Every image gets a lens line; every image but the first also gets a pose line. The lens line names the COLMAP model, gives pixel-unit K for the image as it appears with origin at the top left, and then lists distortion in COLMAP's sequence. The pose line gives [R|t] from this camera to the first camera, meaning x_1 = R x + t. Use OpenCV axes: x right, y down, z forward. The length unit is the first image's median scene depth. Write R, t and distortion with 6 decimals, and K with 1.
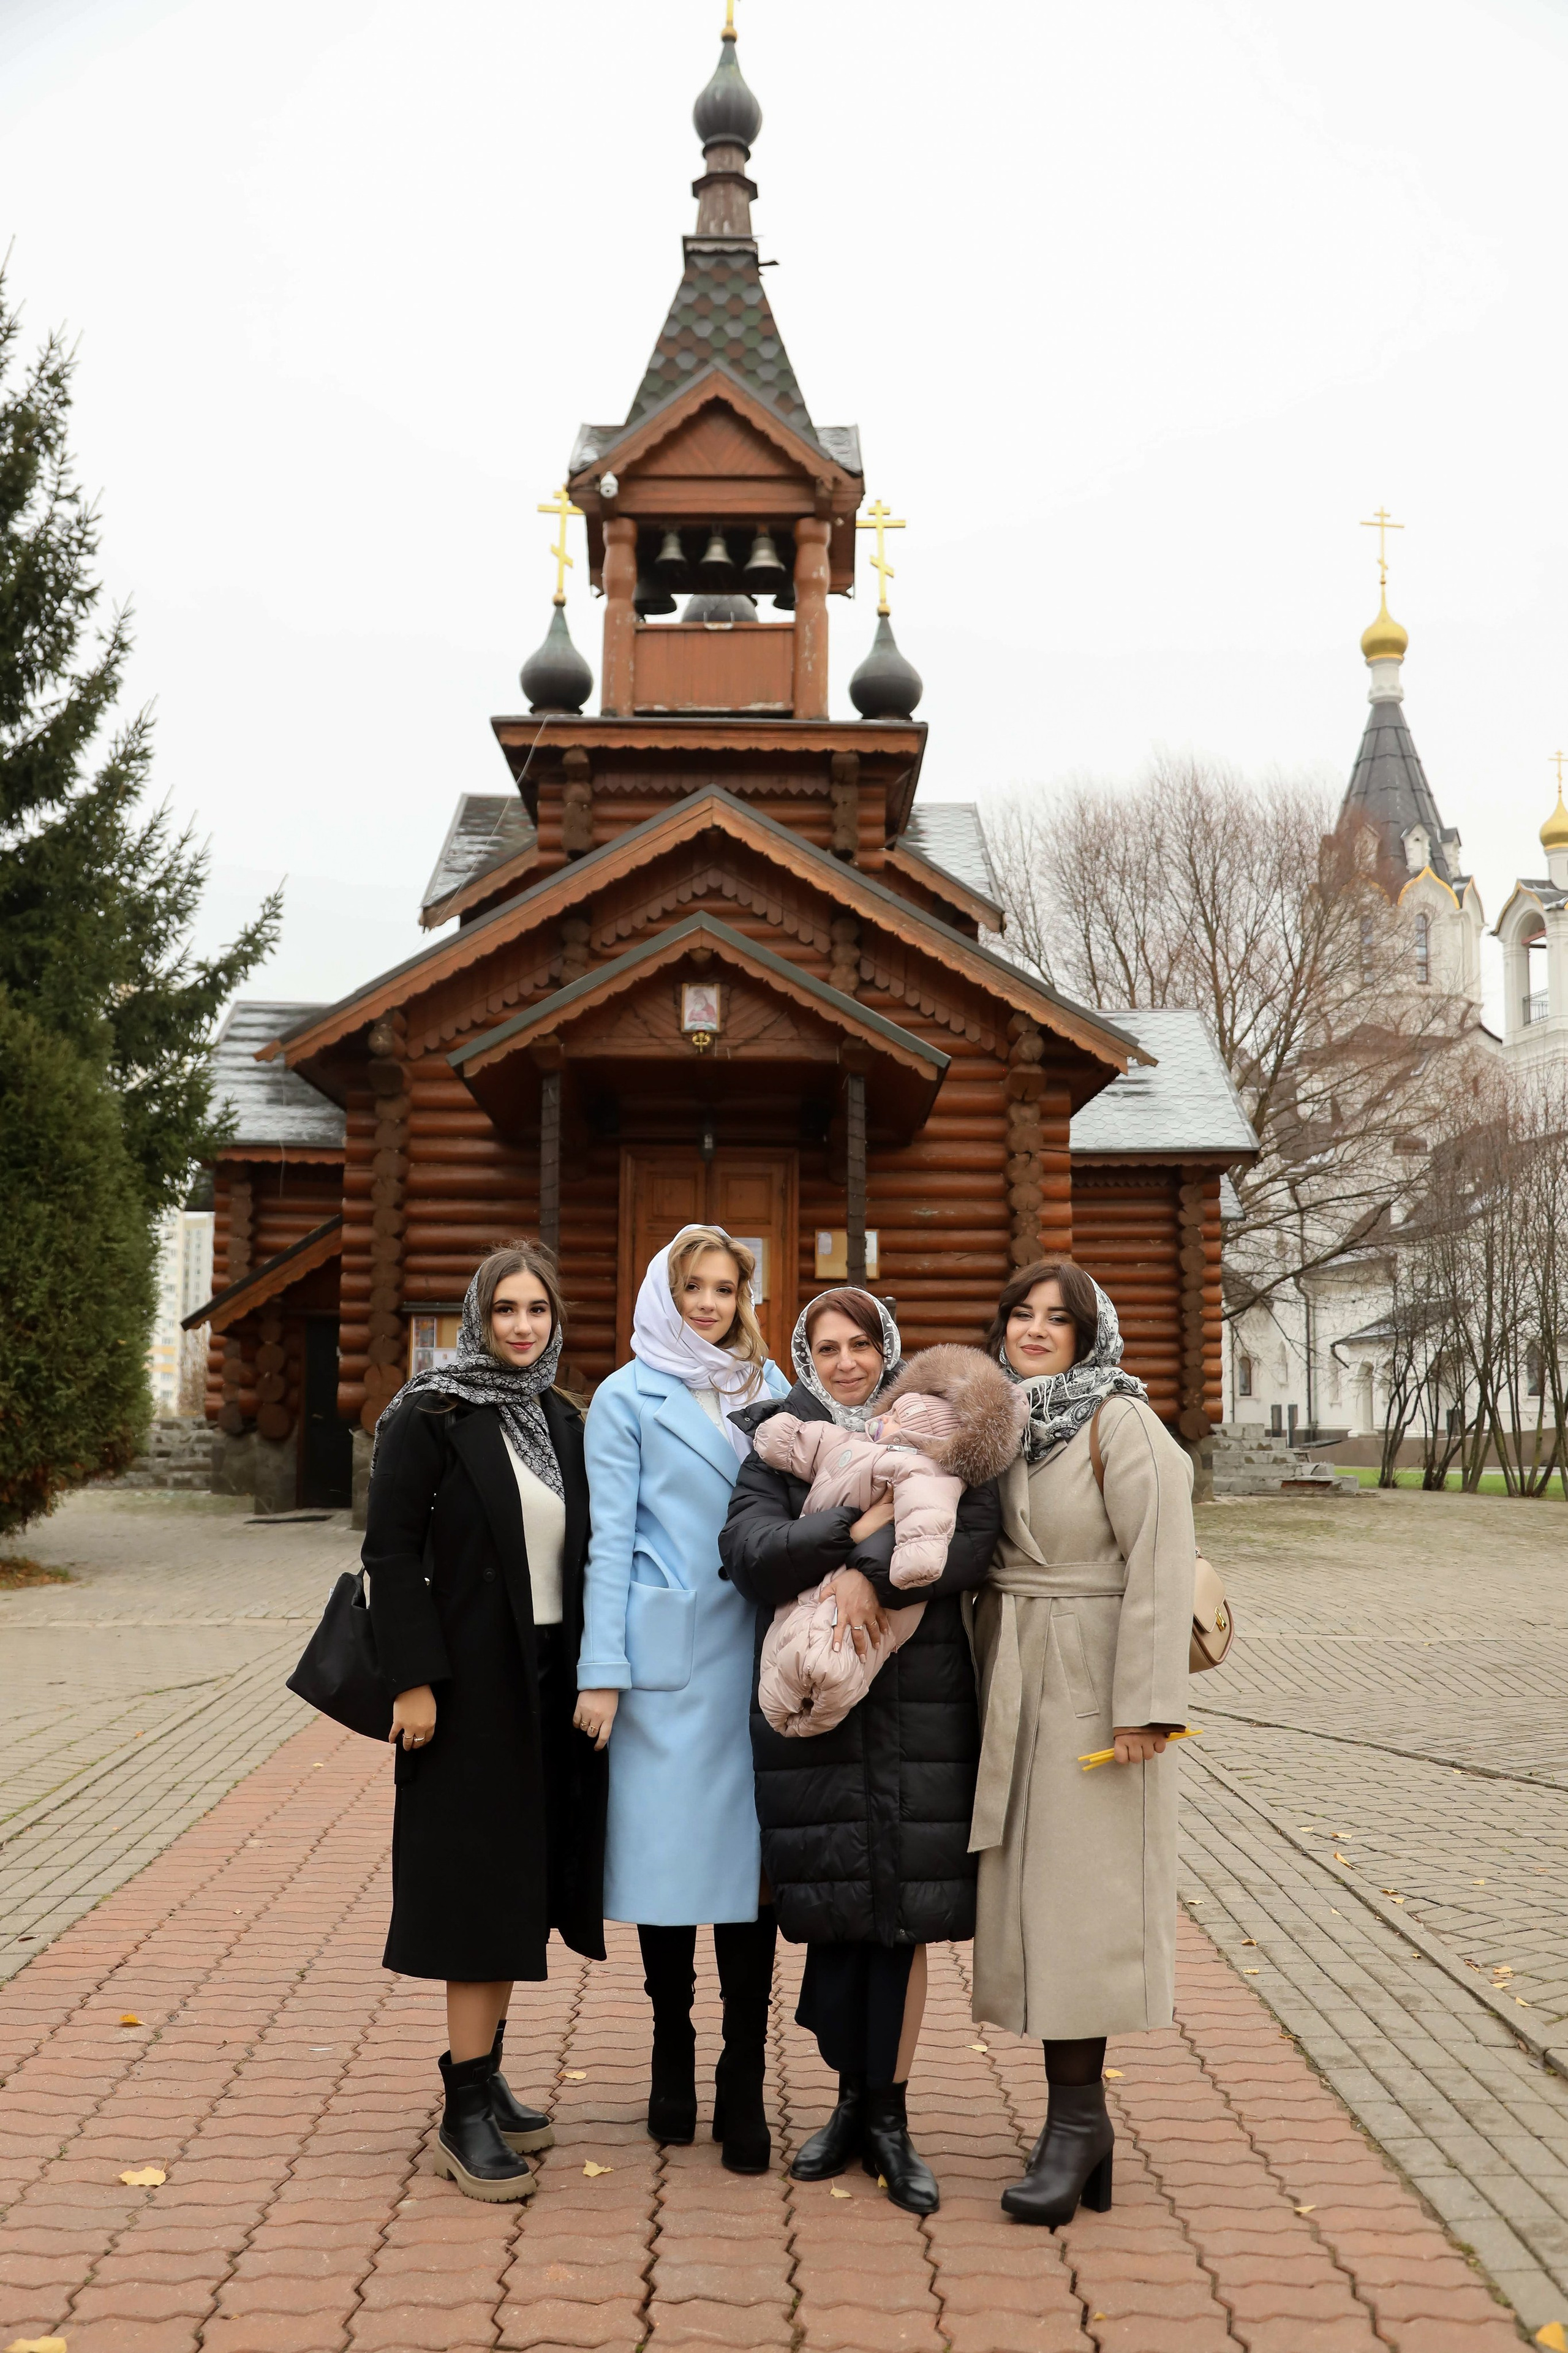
lens RADIAL K [[2193.0, 0, 750.1], [0, 2193.0, 1180.9], [0, 0, 1]] dist [-0.001533, 0.070253]
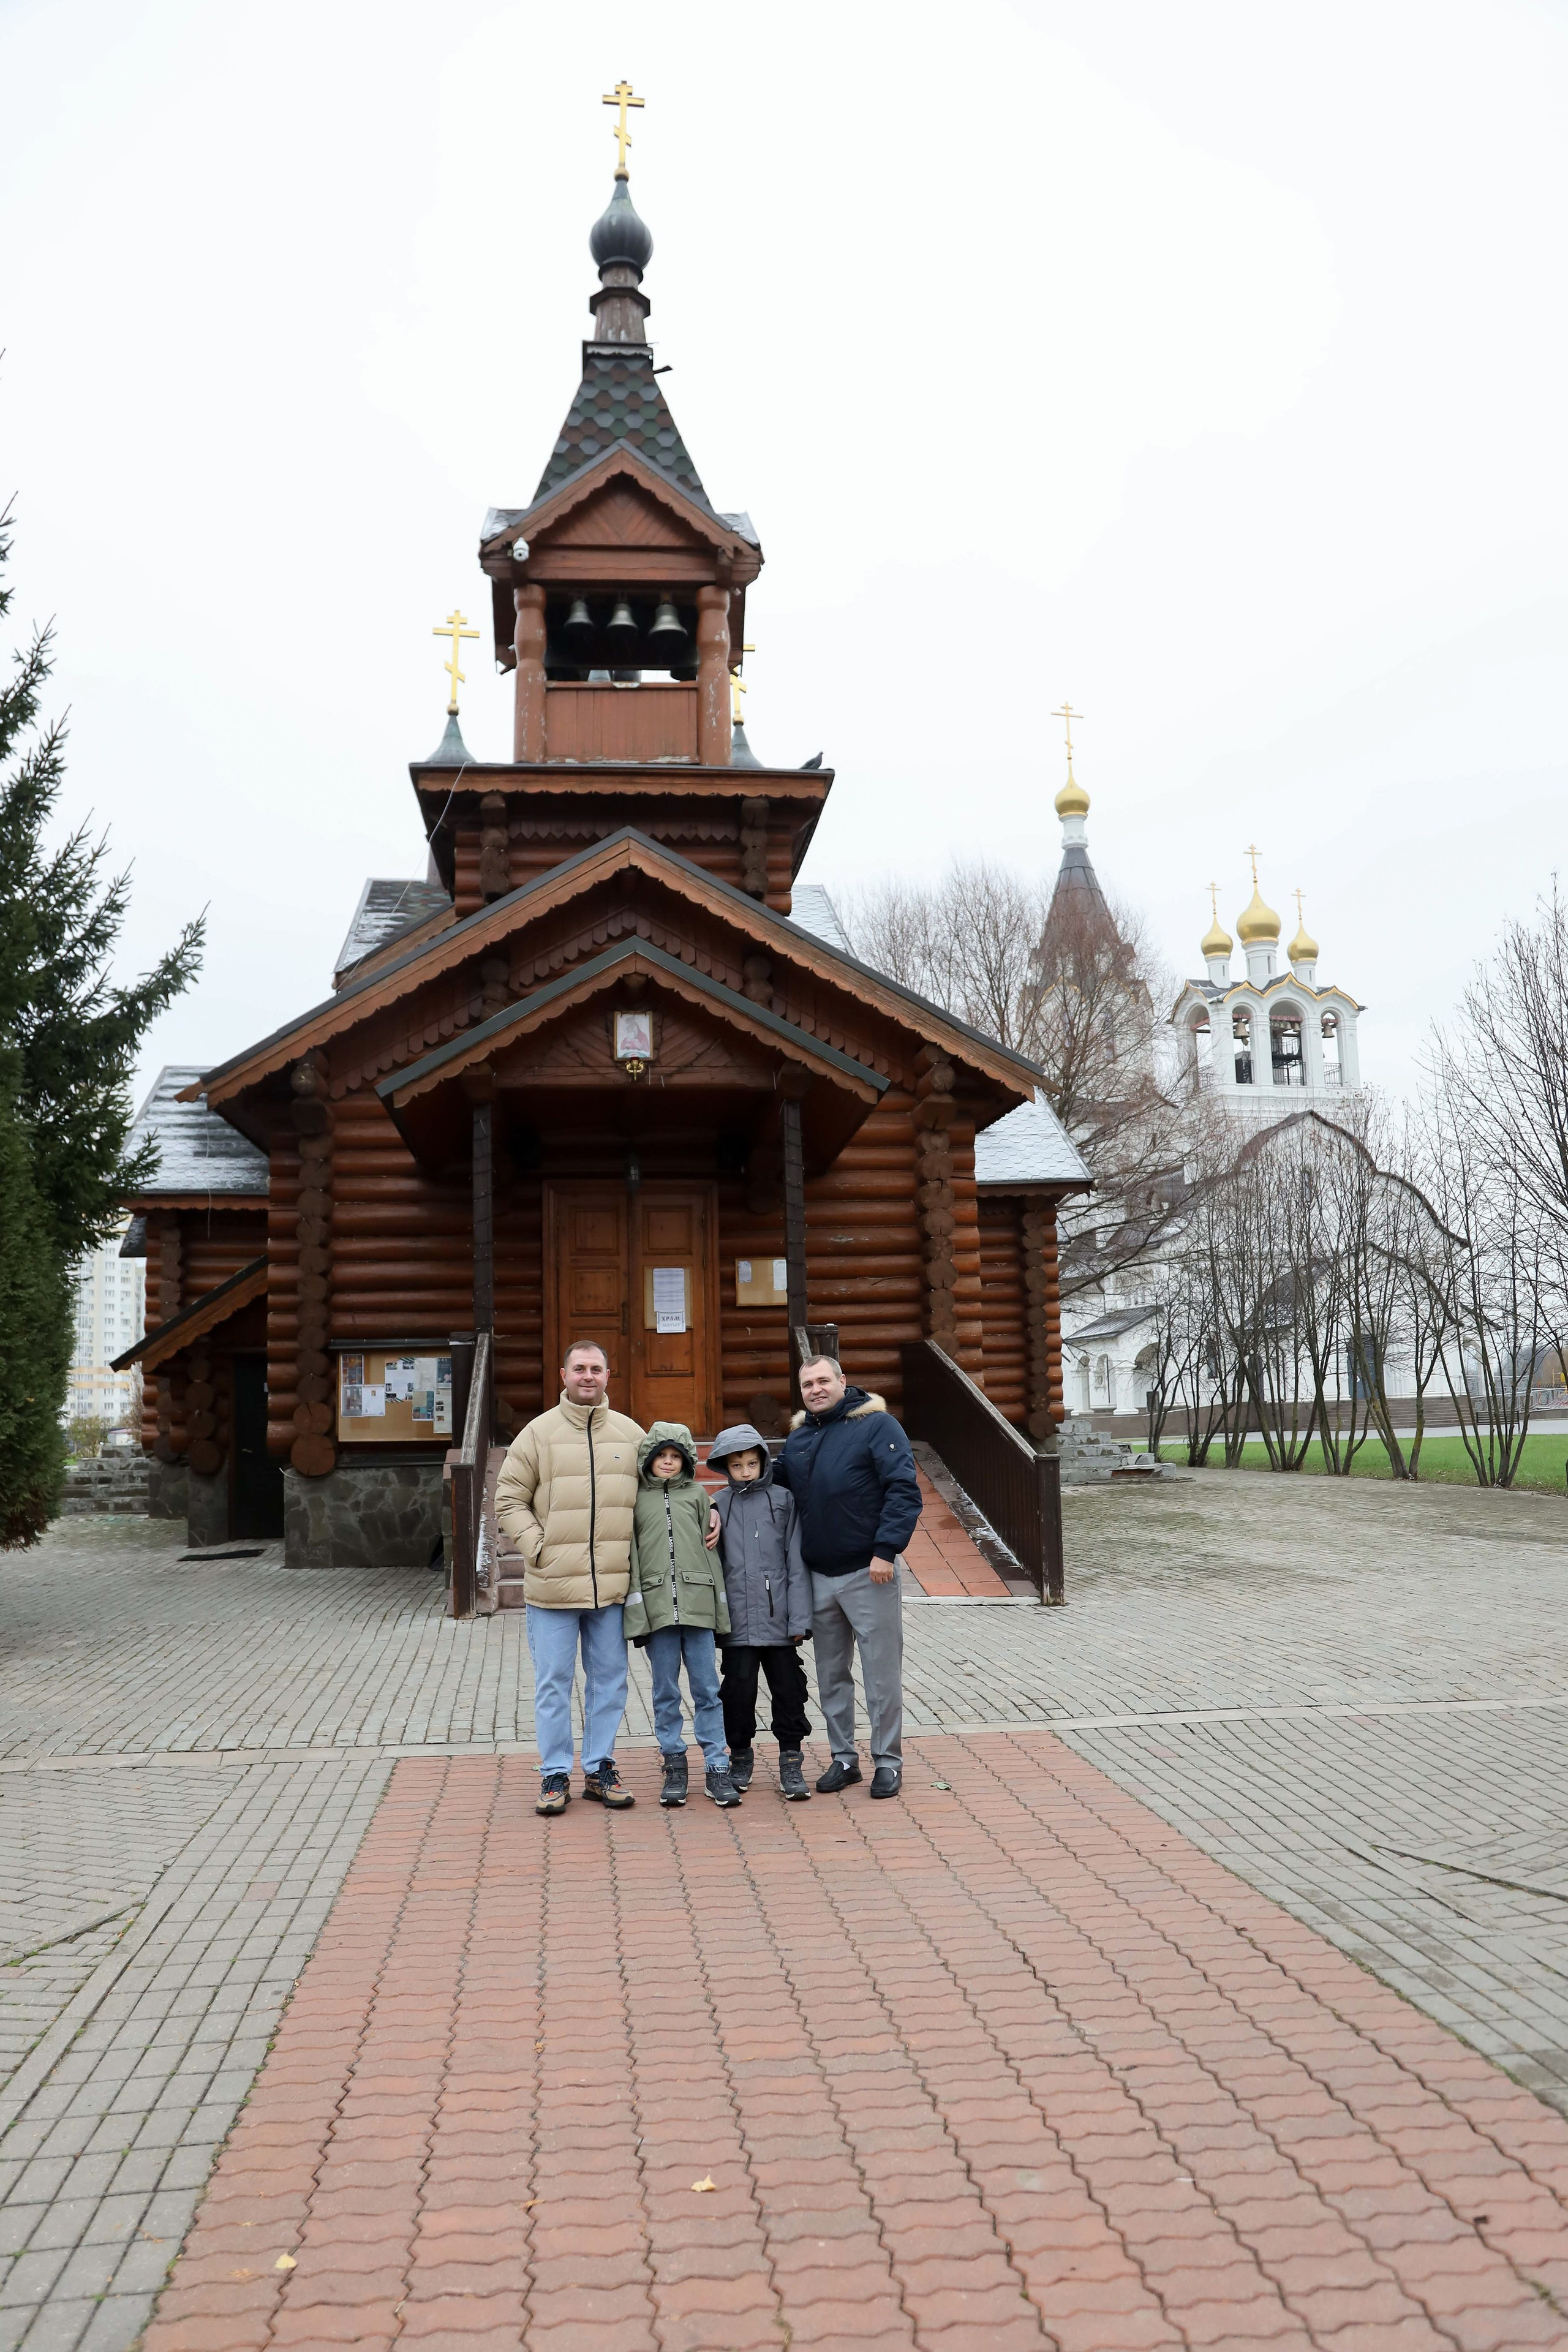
lens RADIAL K [[1578.9, 0, 716.4], [0, 1578.9, 1211.4], [0, 0, 1]] dist [-0.108162, 0.050294]
pose [[0.994577, -0.020446, 0.101975, -0.053644], [0.021675, 0.999705, -0.010964, 0.008023], [-0.101720, 0.013115, 0.994727, 0.262584]]
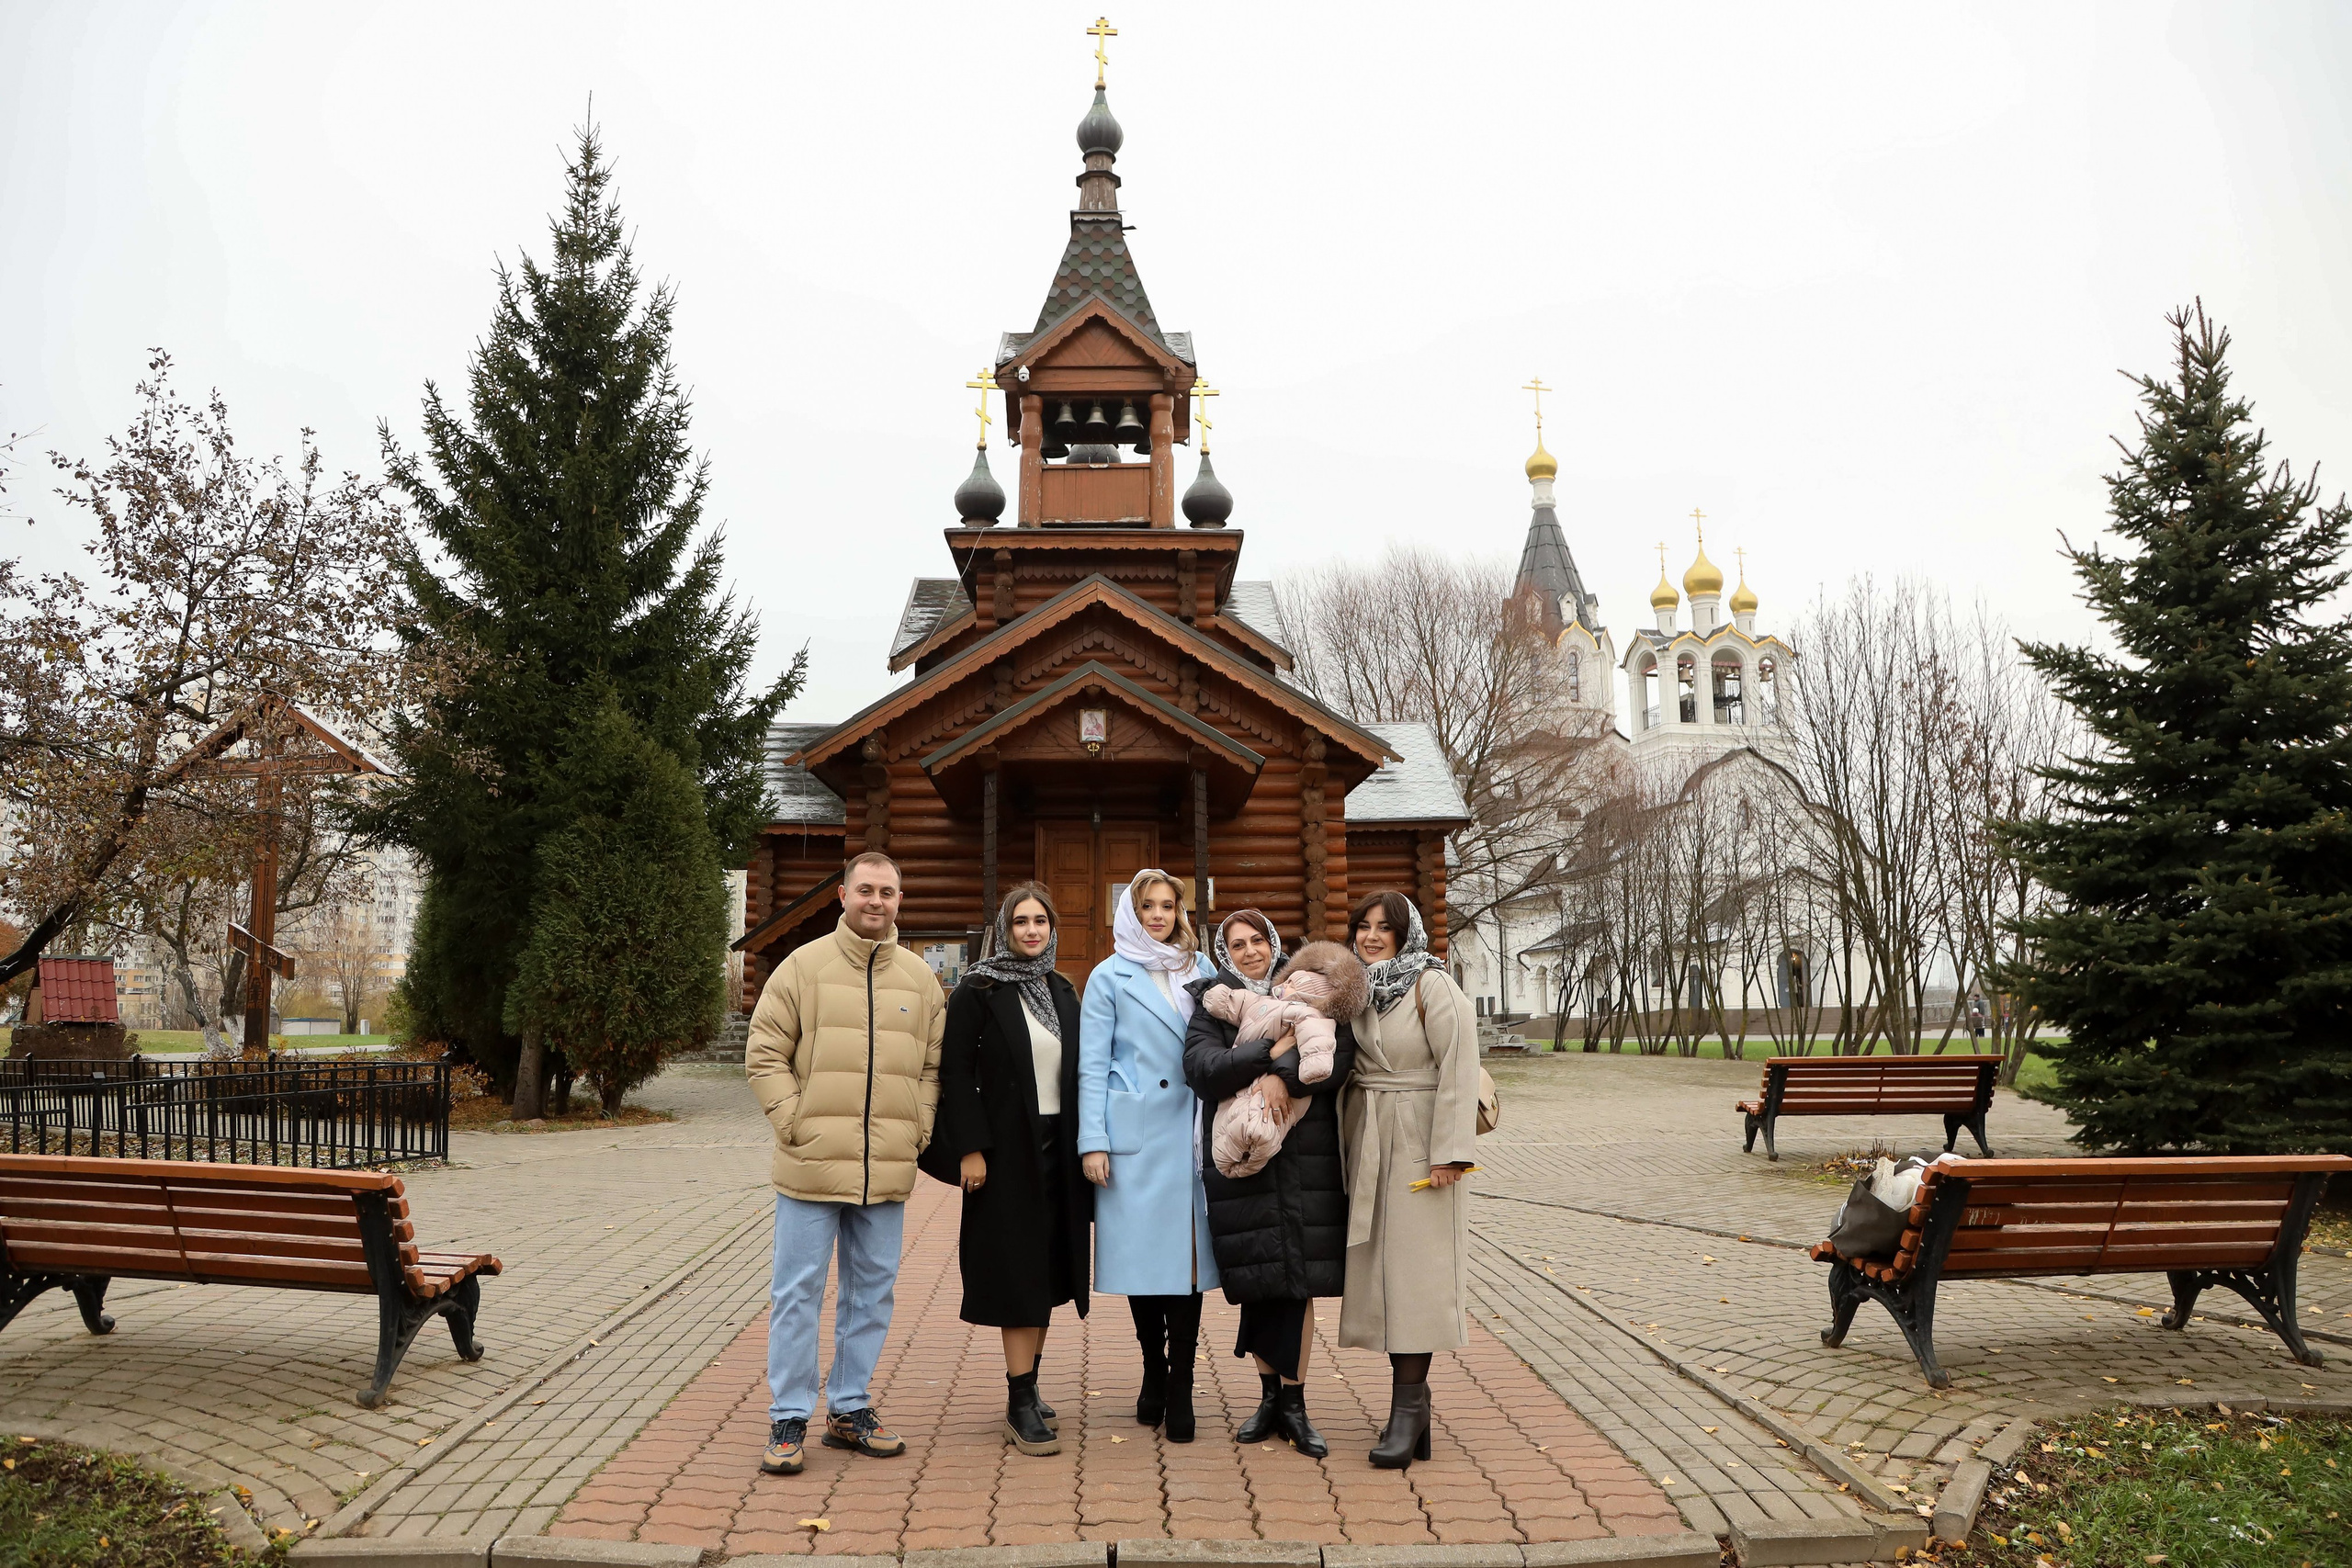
lens RADIAL K [[1578.7, 0, 1119.3], [0, 1578.7, 774.0], [0, 0, 1]] dist [-0.108162, 0.050294]
pose [[0.999831, -0.010795, 0.014899, -0.018858], [0.011452, 0.998934, -0.044725, 0.000369], [-0.014400, 0.044888, 0.998888, -0.043381]]
